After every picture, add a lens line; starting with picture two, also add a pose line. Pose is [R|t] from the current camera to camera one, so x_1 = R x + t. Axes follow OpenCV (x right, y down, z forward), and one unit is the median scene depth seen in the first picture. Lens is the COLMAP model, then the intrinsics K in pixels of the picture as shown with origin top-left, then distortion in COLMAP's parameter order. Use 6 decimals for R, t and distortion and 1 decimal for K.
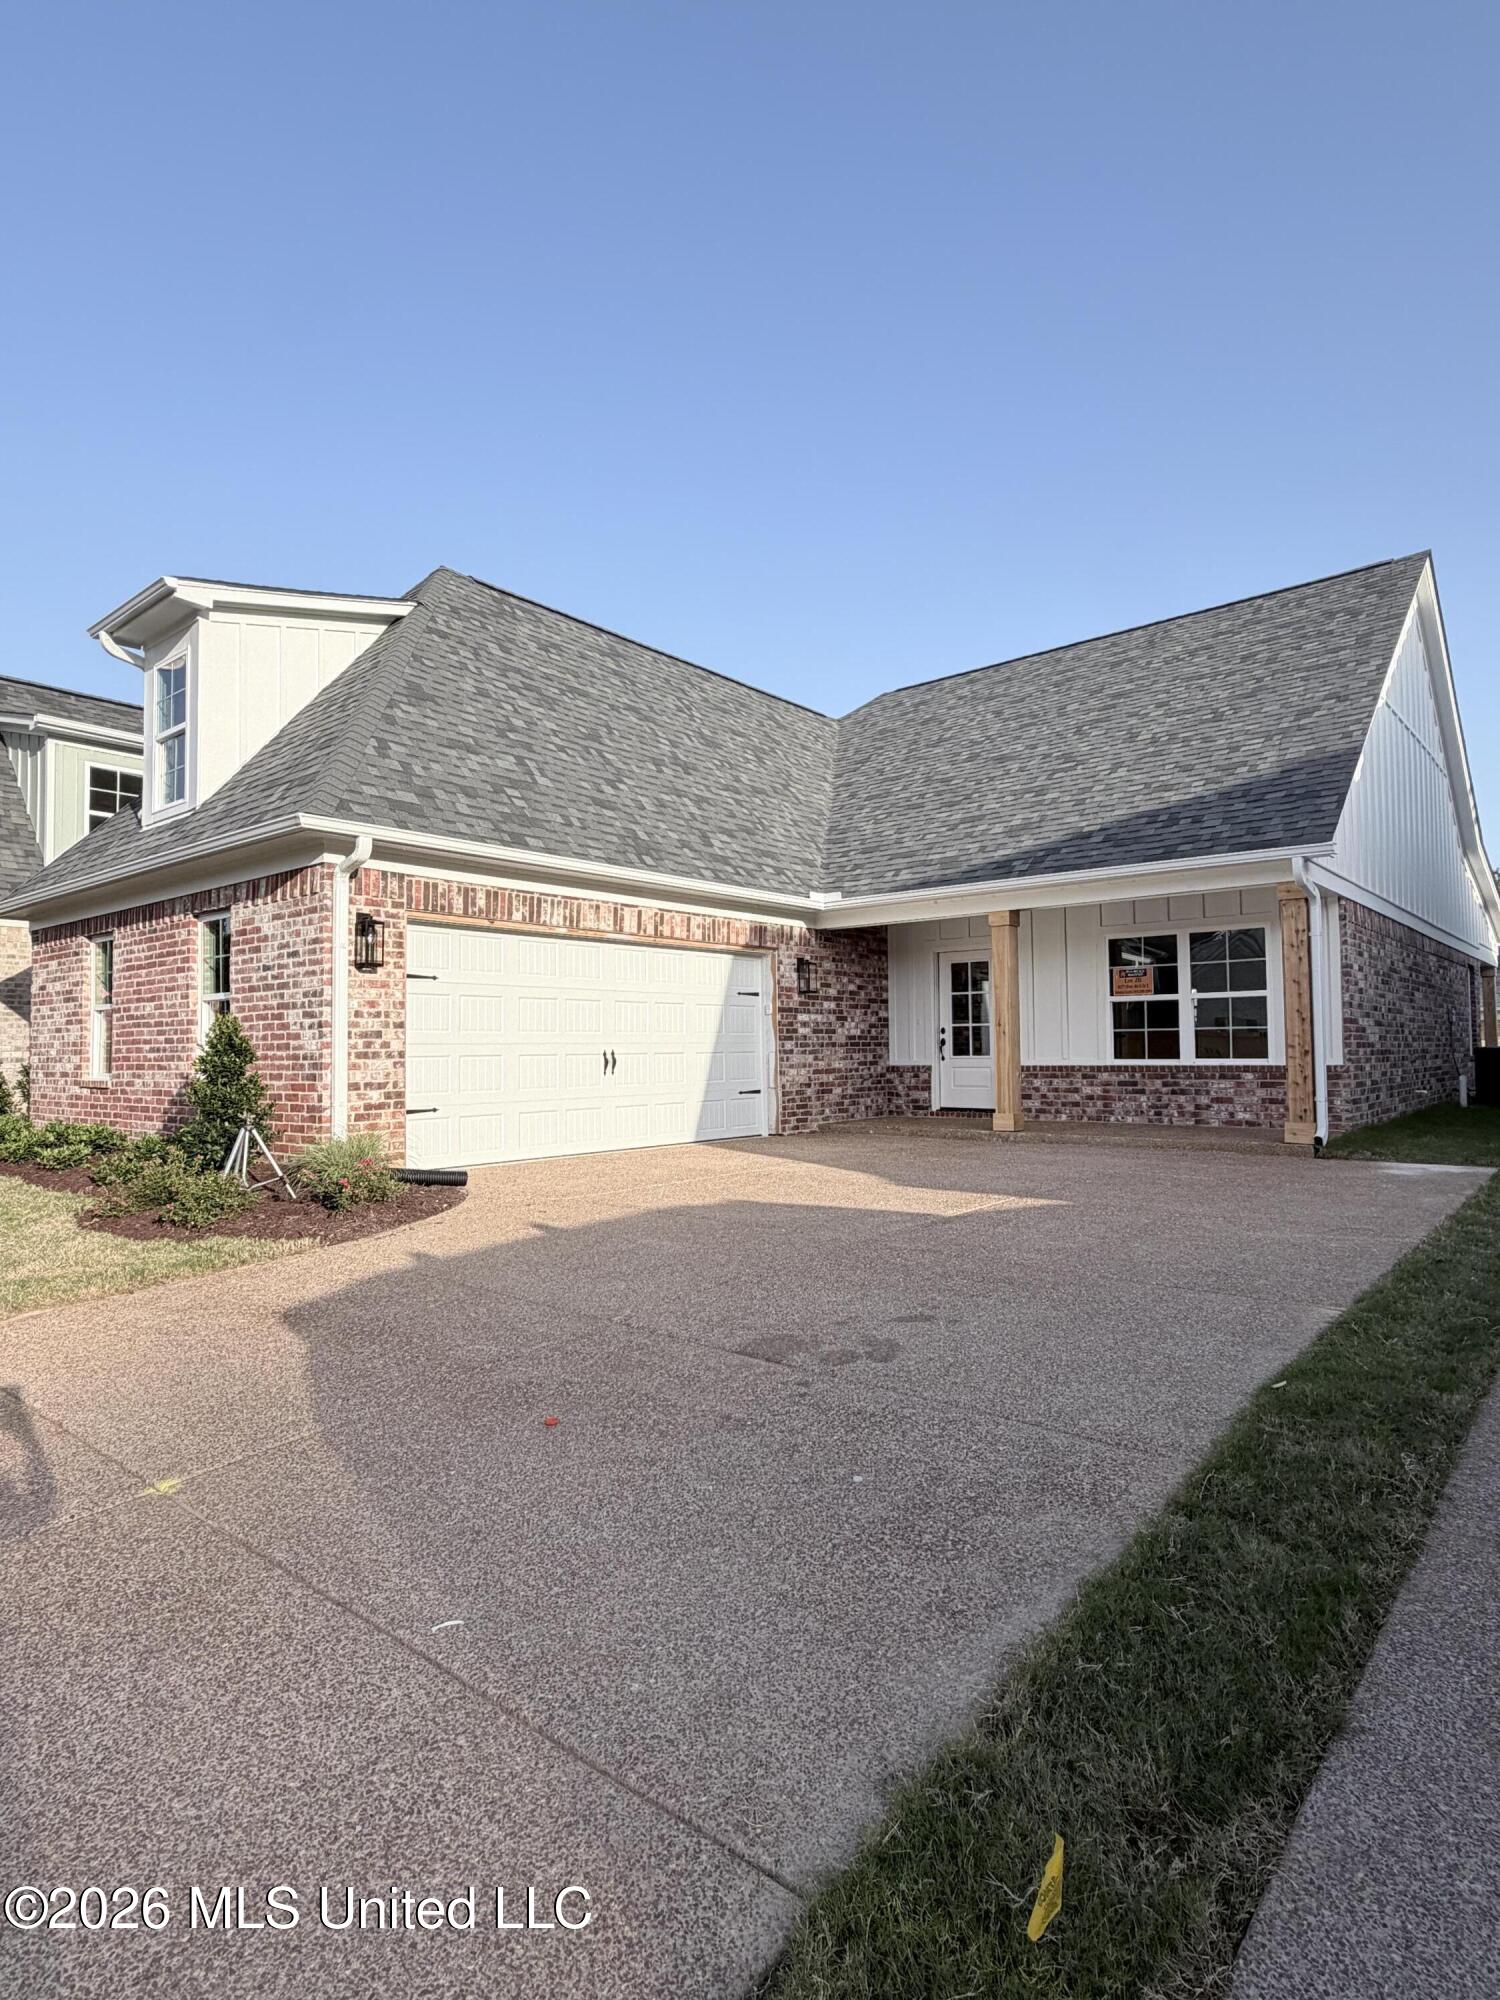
lens RADIAL K [[1094.3, 0, 750.4], [0, 1094.3, 1006.1], [0, 0, 1]] dist [0.002386, -0.000060]
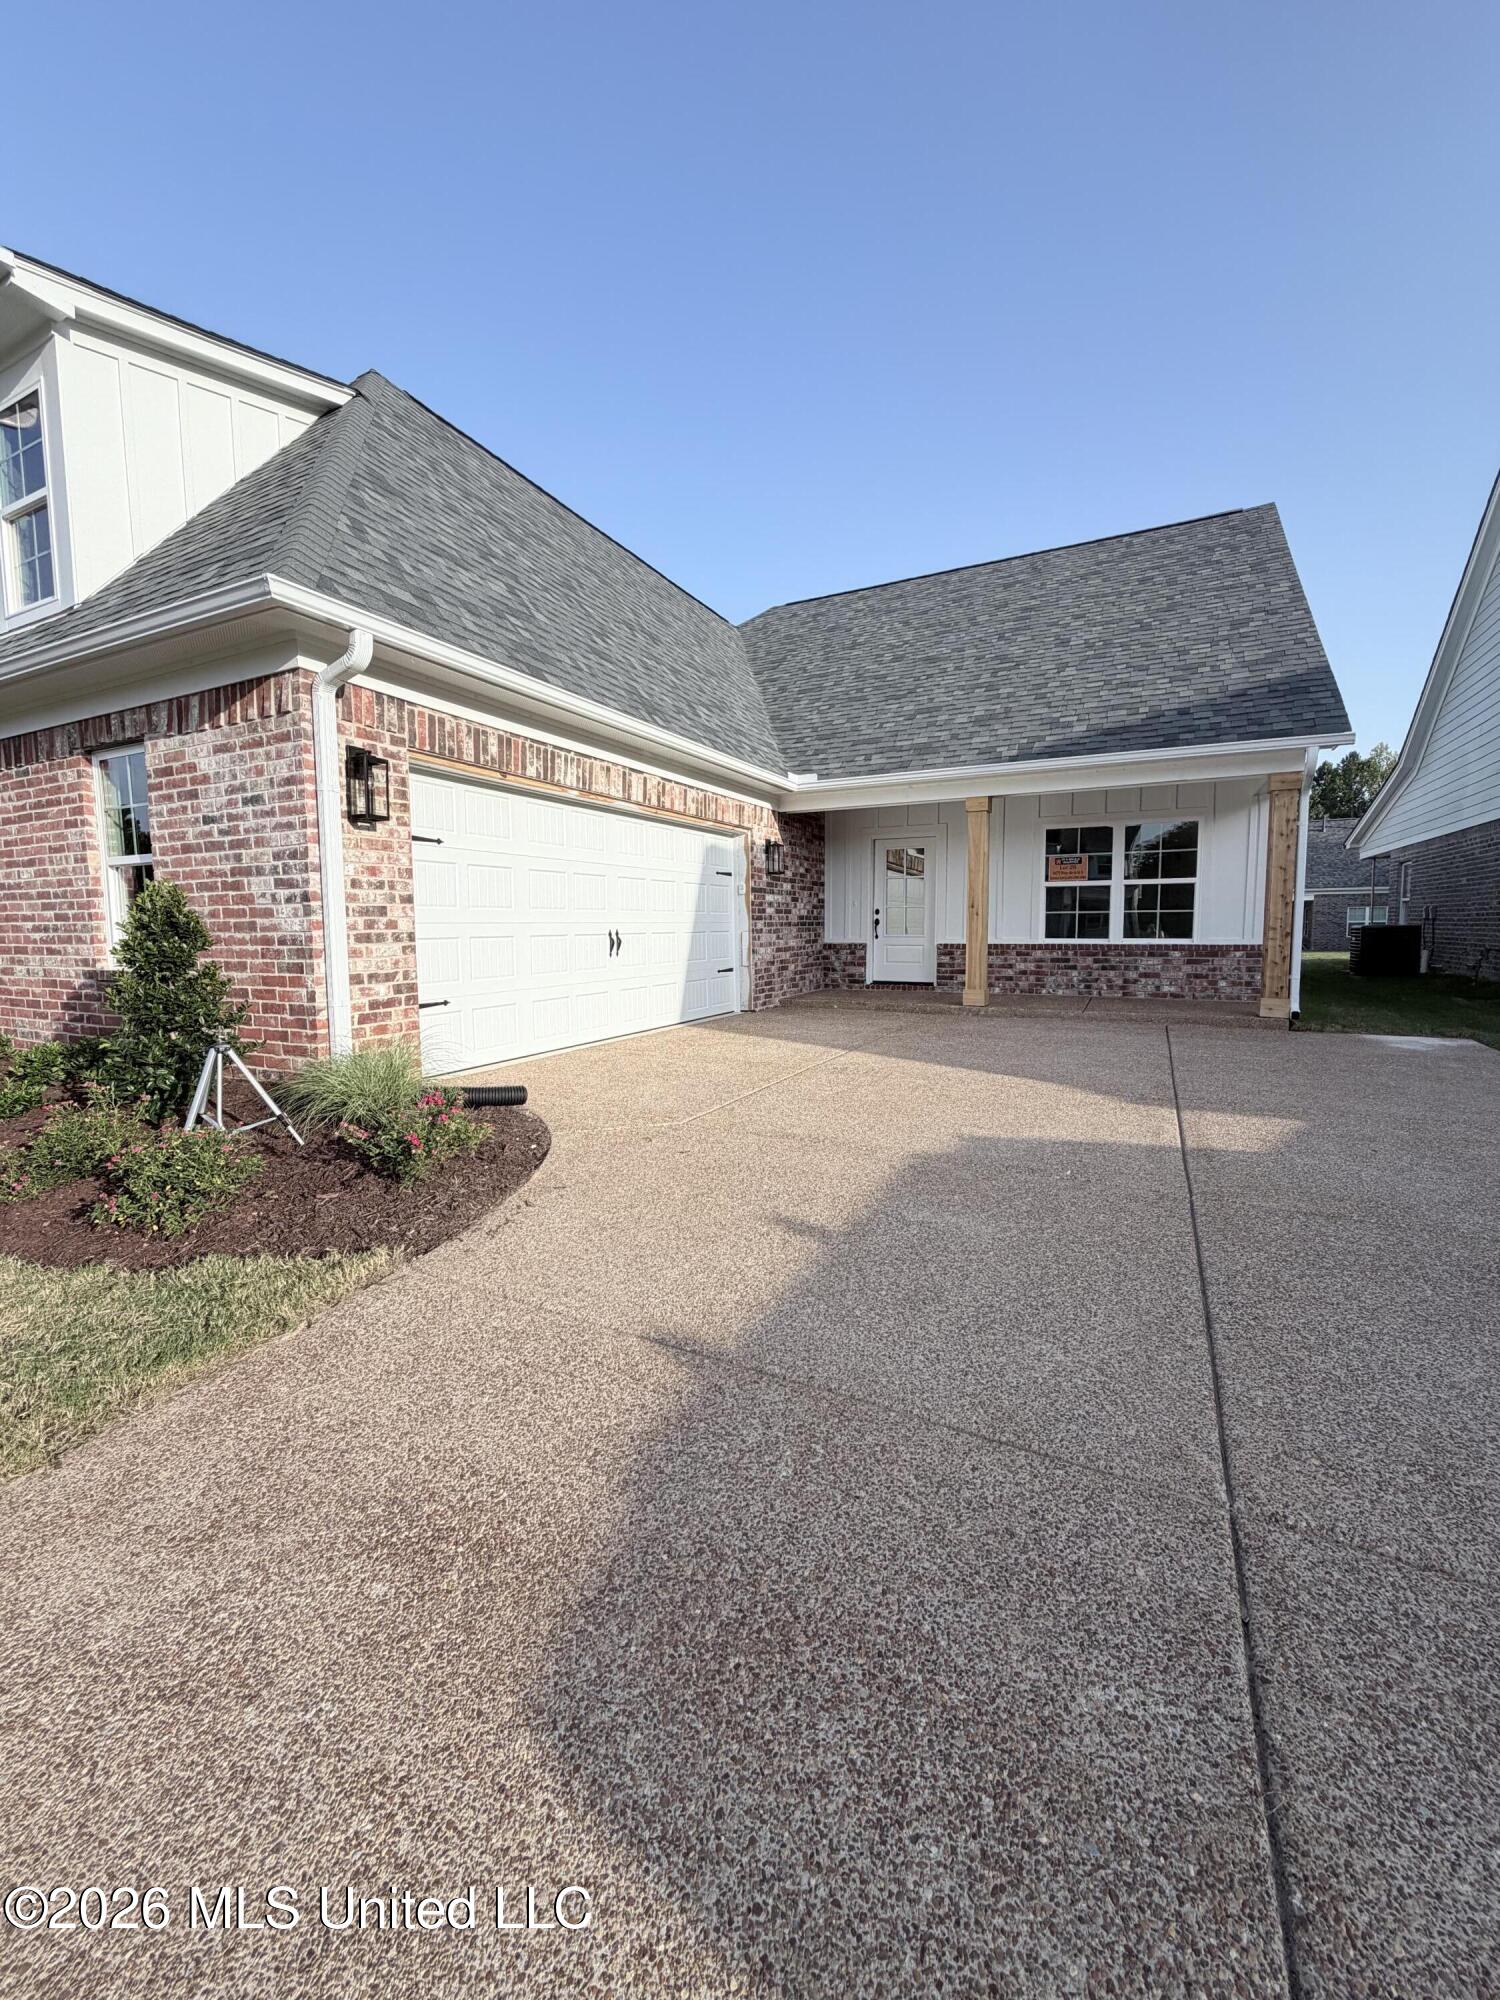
lens RADIAL K [[799.0, 0, 745.7], [0, 799.0, 994.0], [0, 0, 1]] dist [0.001917, 0.000256]
pose [[0.973794, -0.015784, 0.226882, -0.180119], [-0.012720, 0.992248, 0.123623, 0.009058], [-0.227075, -0.123269, 0.966044, 0.320596]]
